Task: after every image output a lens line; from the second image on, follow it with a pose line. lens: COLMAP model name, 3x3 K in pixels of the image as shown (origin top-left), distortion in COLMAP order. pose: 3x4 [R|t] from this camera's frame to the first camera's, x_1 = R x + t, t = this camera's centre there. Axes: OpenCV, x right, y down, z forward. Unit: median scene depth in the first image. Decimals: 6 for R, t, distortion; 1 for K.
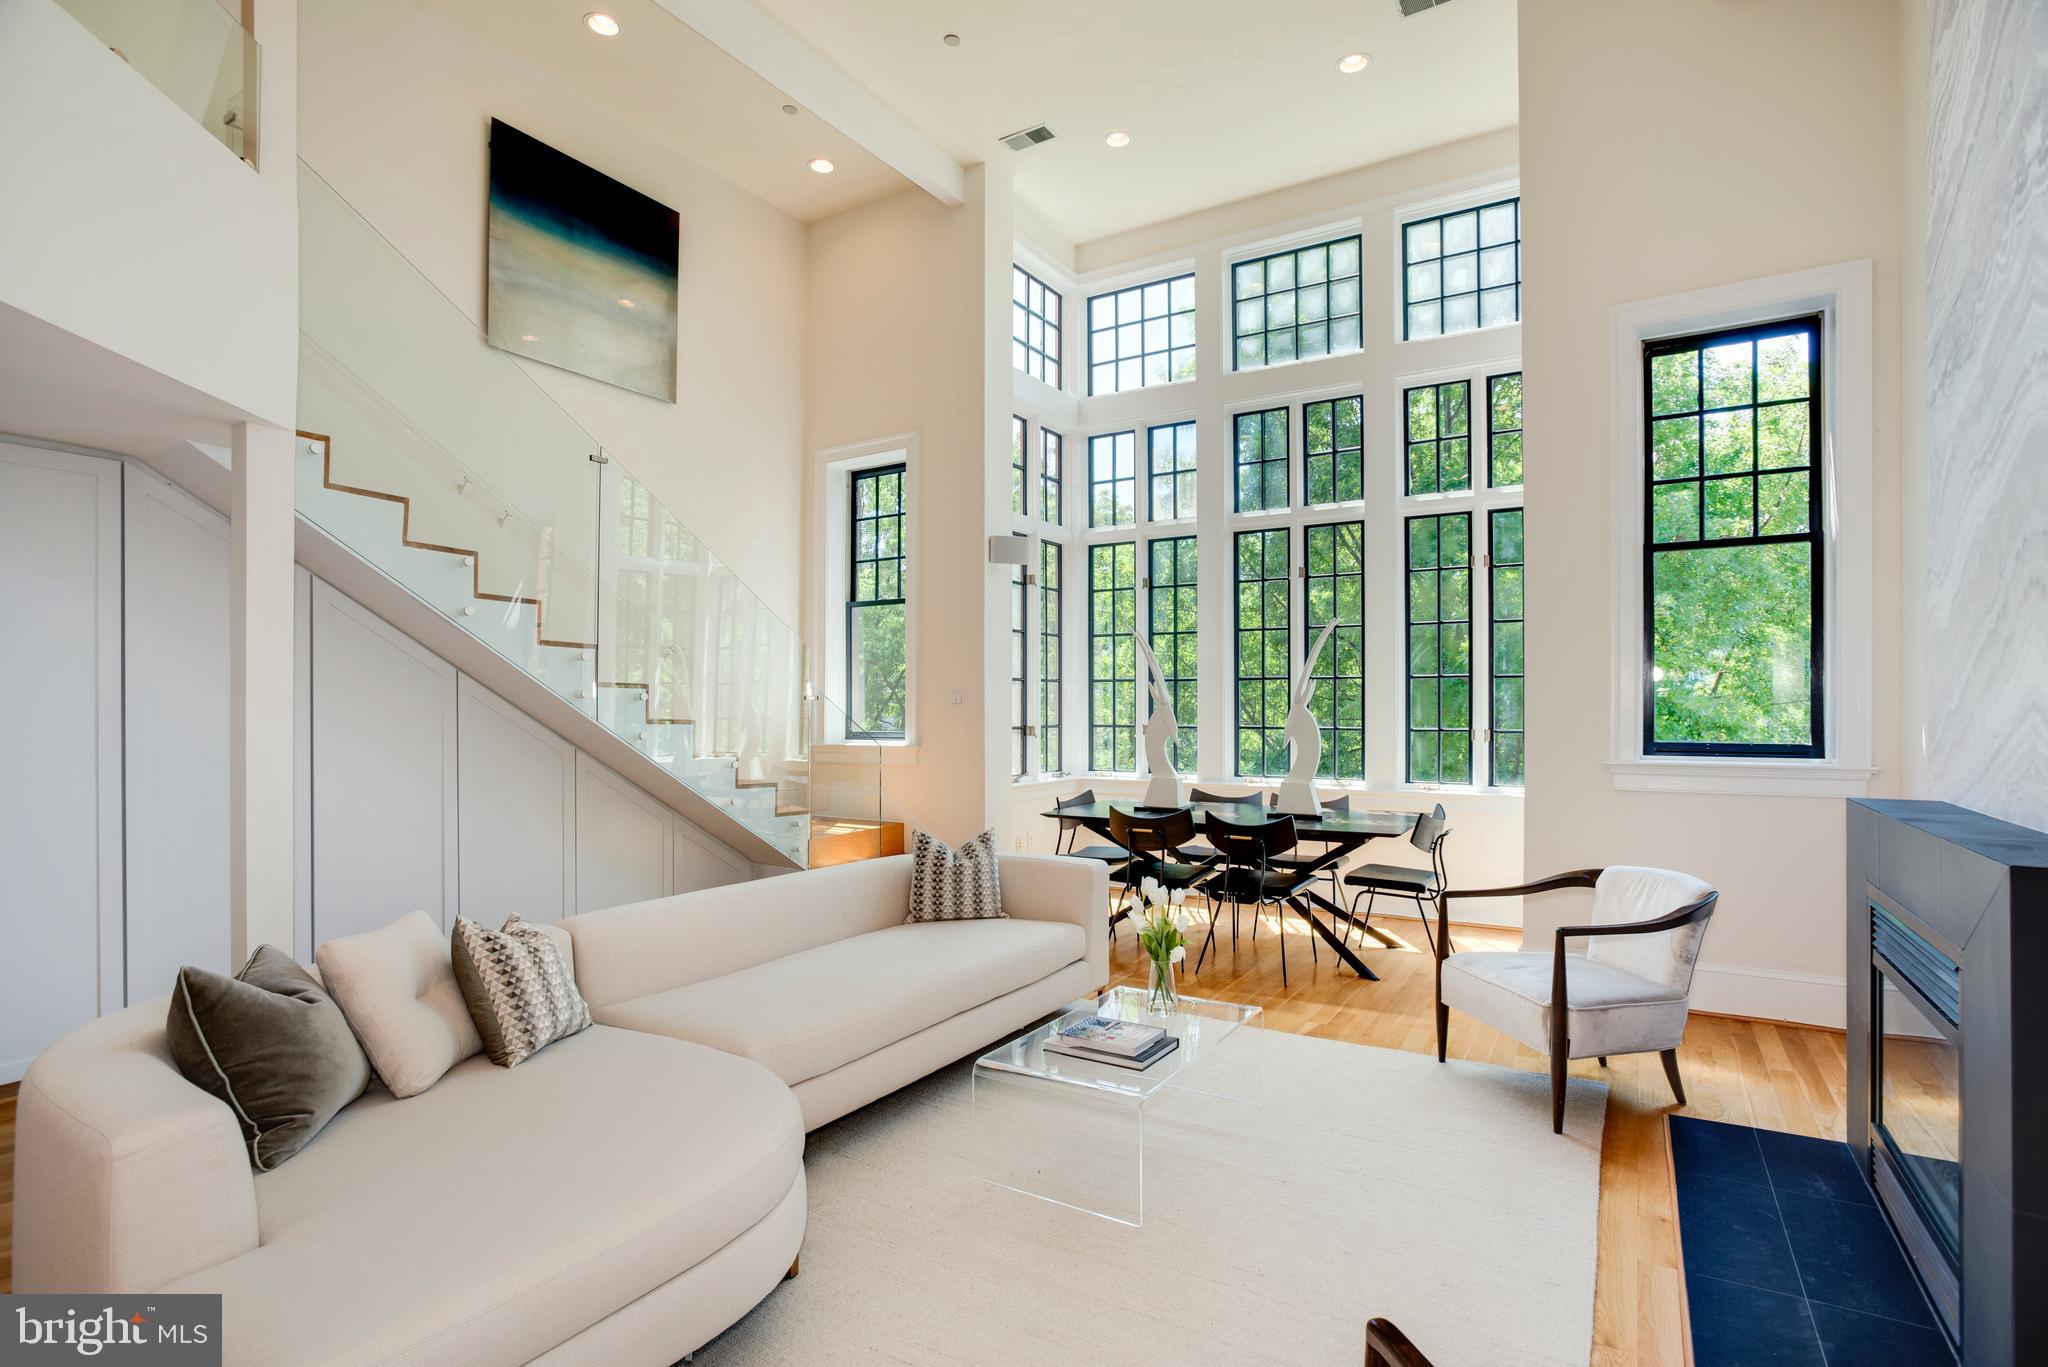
lens RADIAL K [[1006.4, 0, 1059.0], [0, 1006.4, 697.0], [0, 0, 1]] dist [-0.032020, 0.025290]
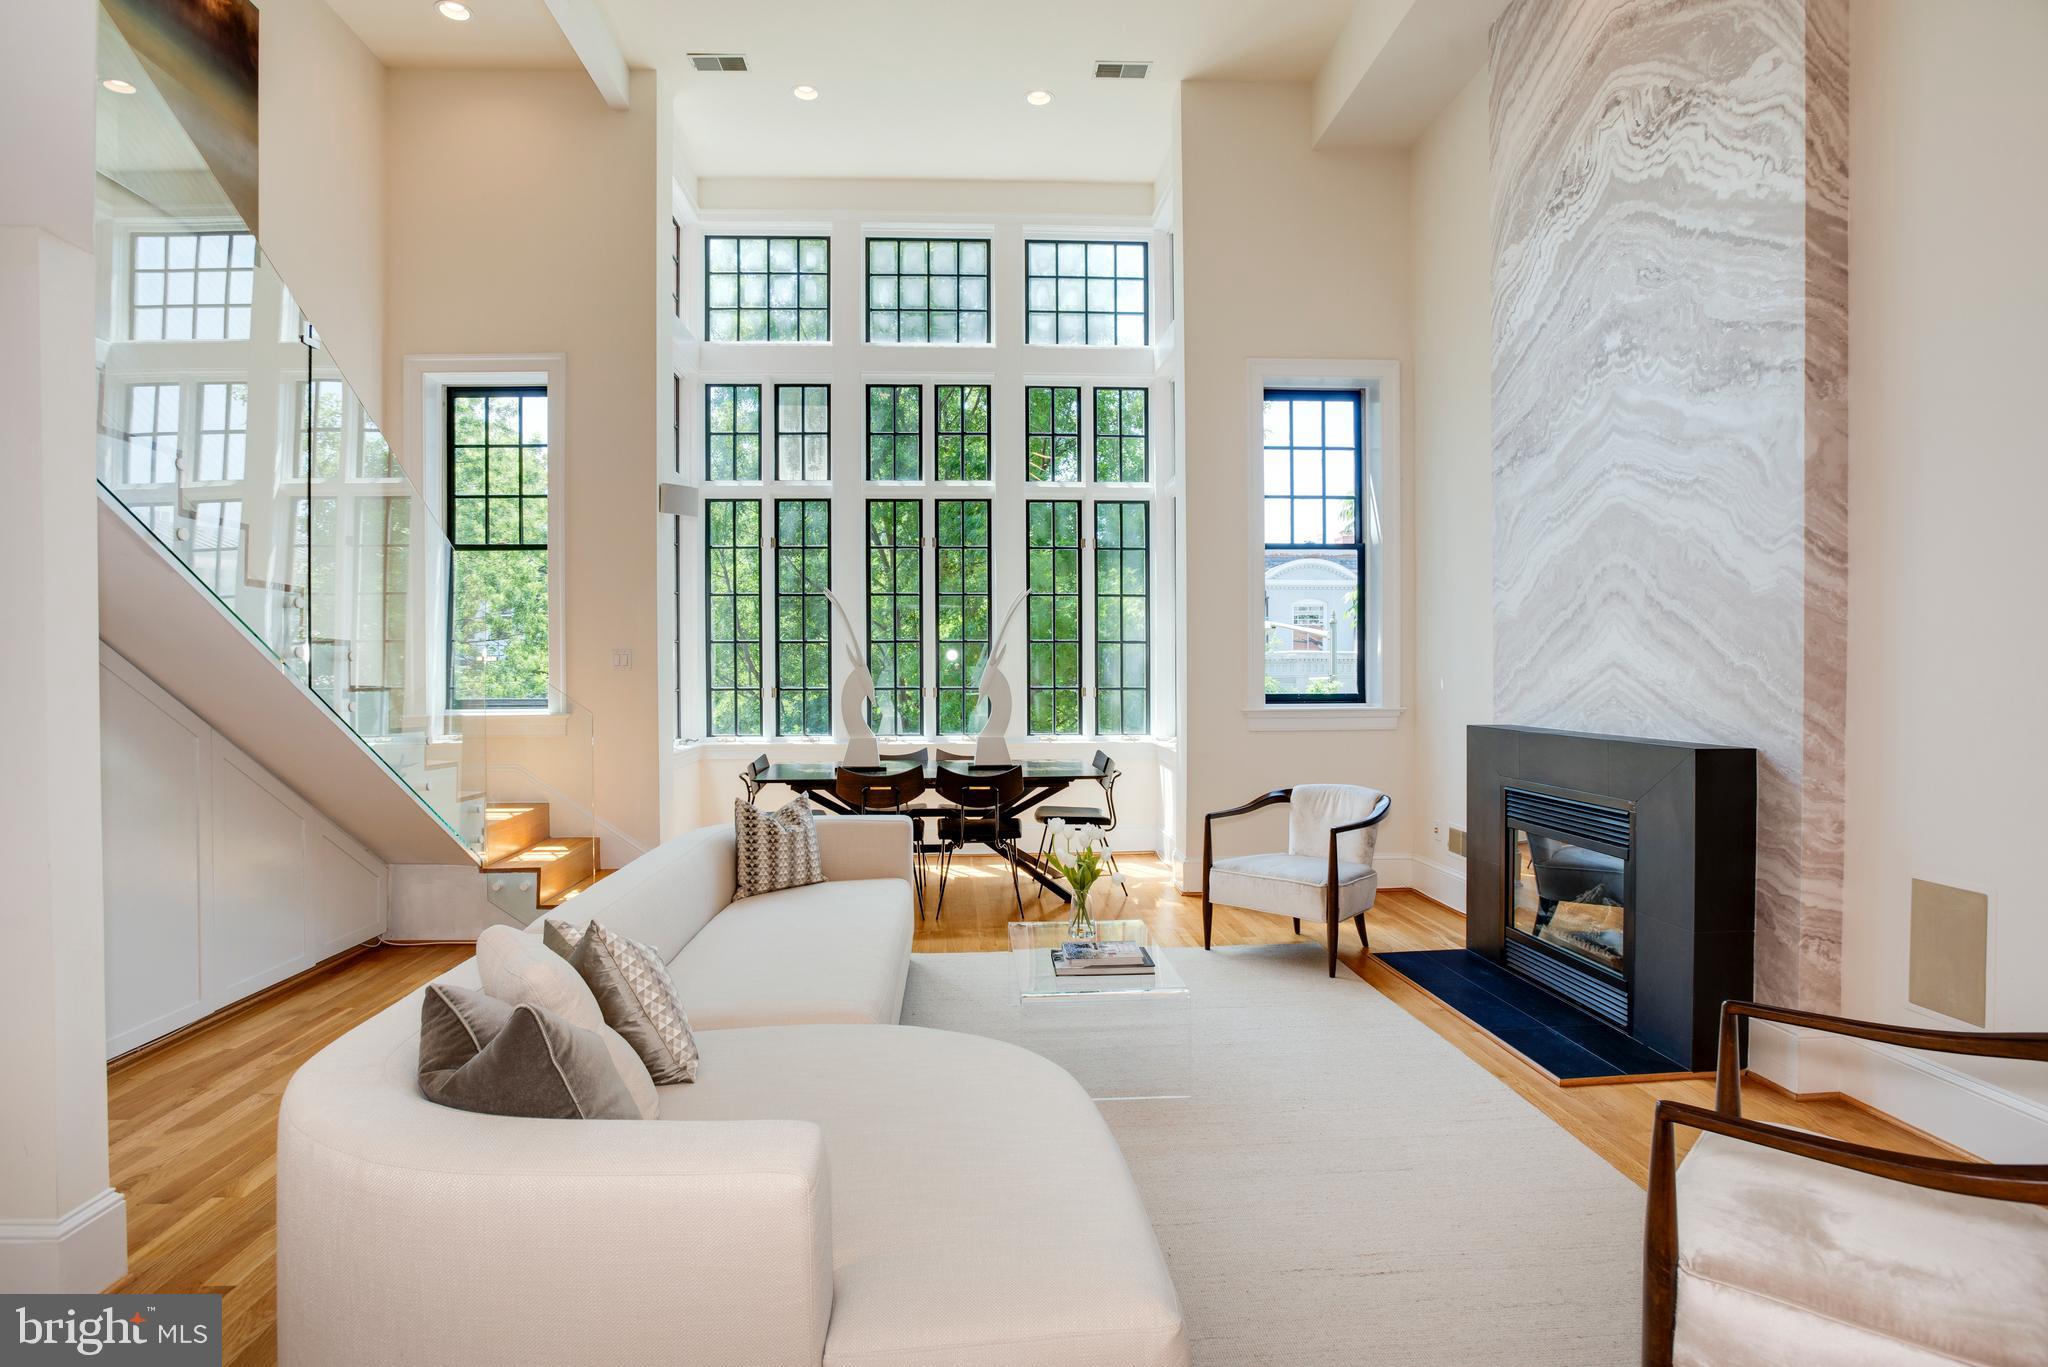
lens RADIAL K [[1038.4, 0, 1020.0], [0, 1038.4, 675.4], [0, 0, 1]] dist [-0.037106, 0.029203]
pose [[0.827079, -0.007235, 0.562040, -0.335818], [-0.000842, 0.999900, 0.014110, 0.001305], [-0.562086, -0.012143, 0.826990, 0.036104]]
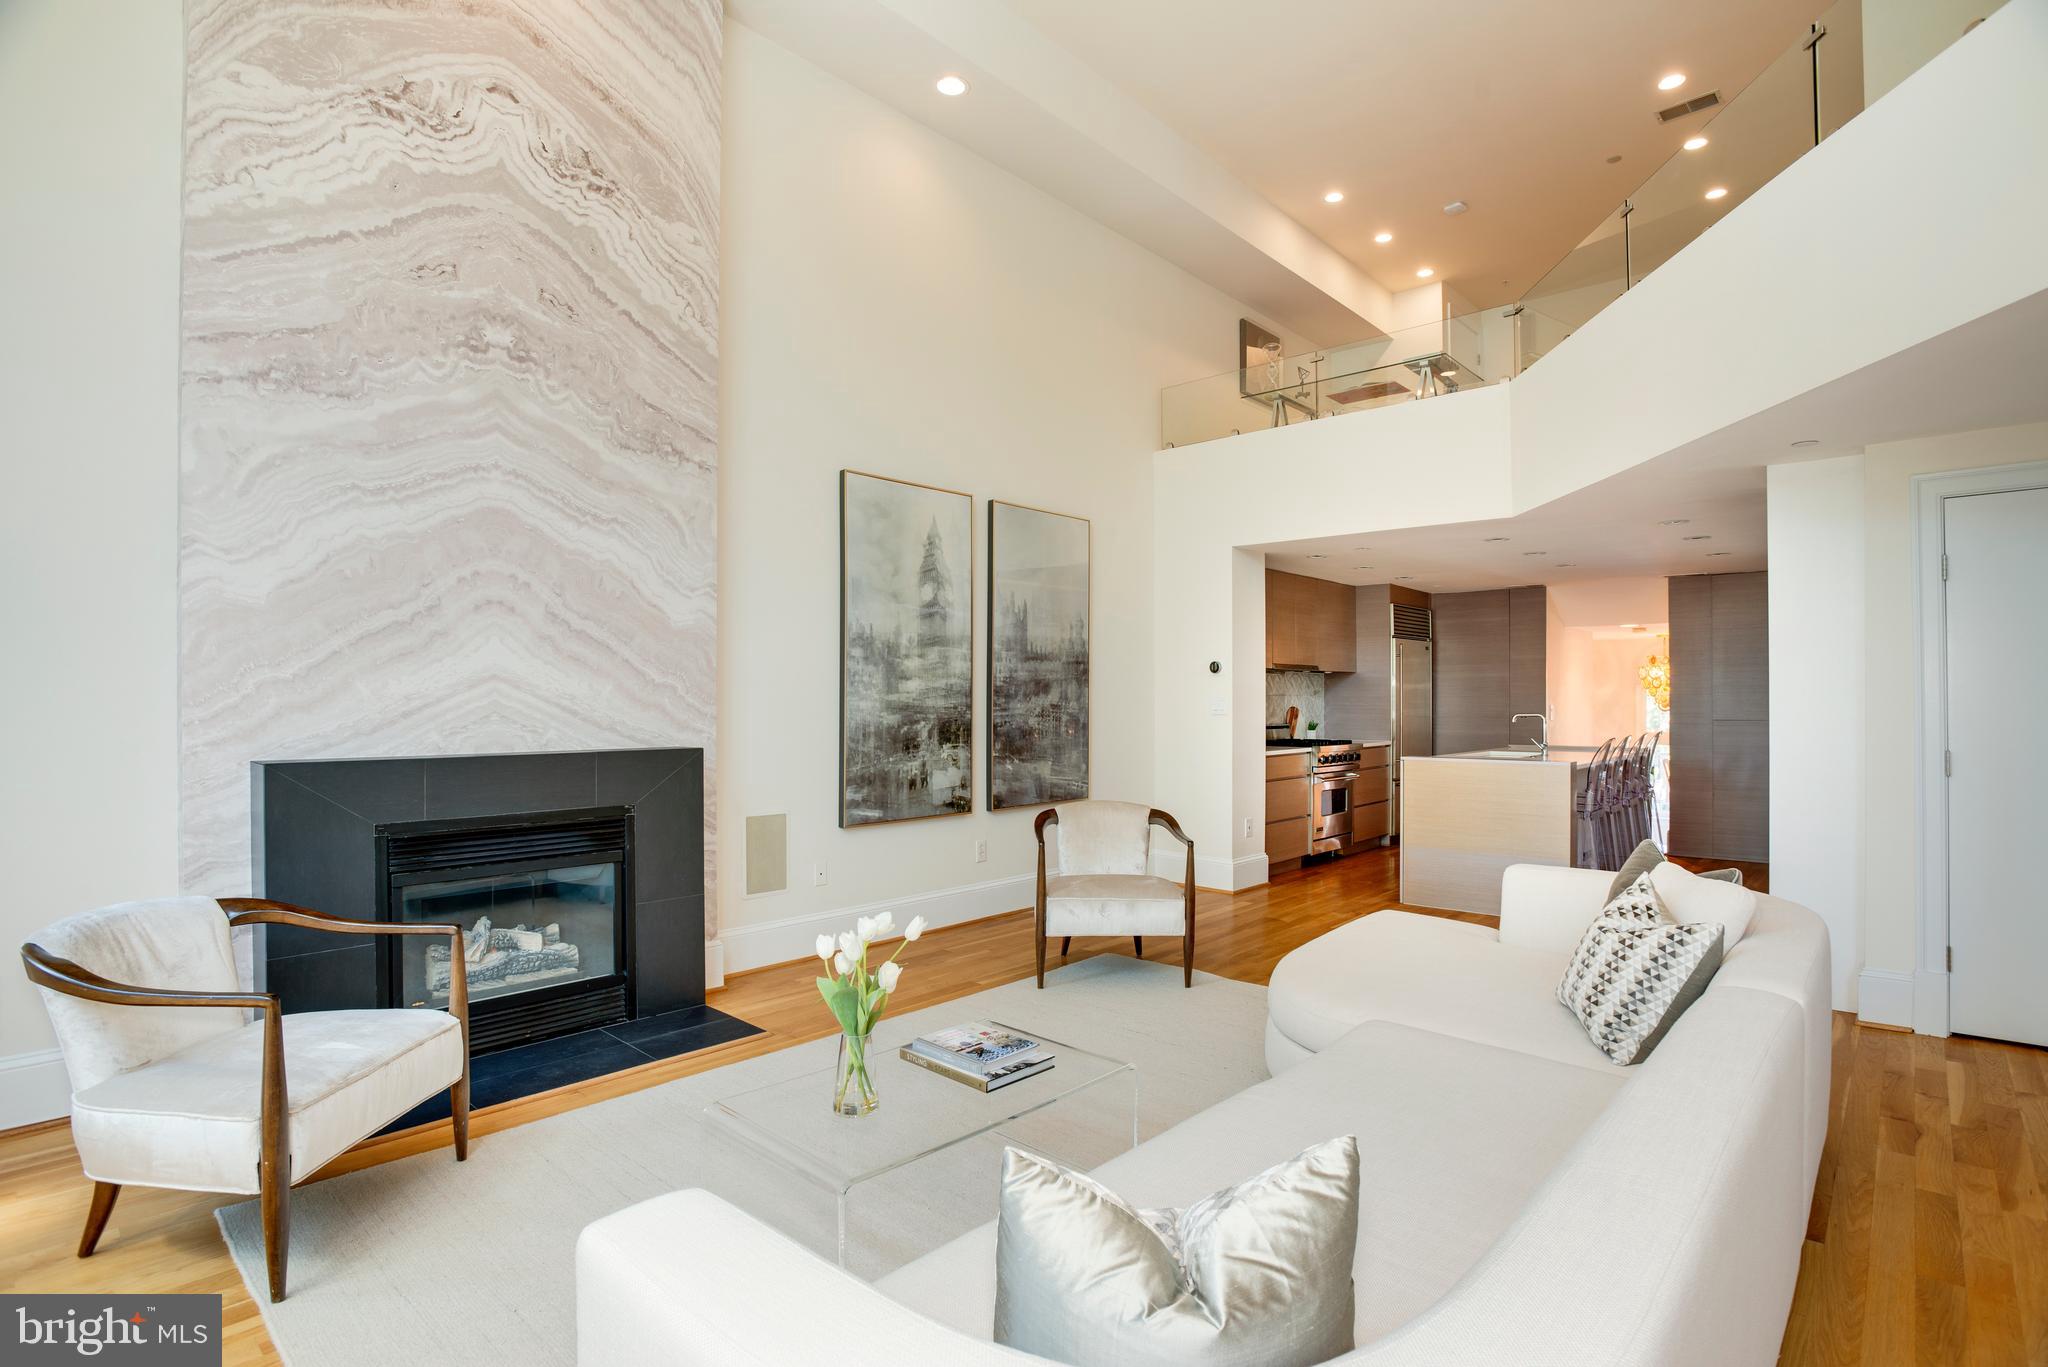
lens RADIAL K [[1010.3, 0, 1019.1], [0, 1010.3, 692.9], [0, 0, 1]] dist [-0.048775, 0.025631]
pose [[-0.973388, 0.001676, 0.229156, -0.089411], [-0.002718, 0.999818, -0.018858, 0.023471], [-0.229146, -0.018979, -0.973207, 0.900656]]
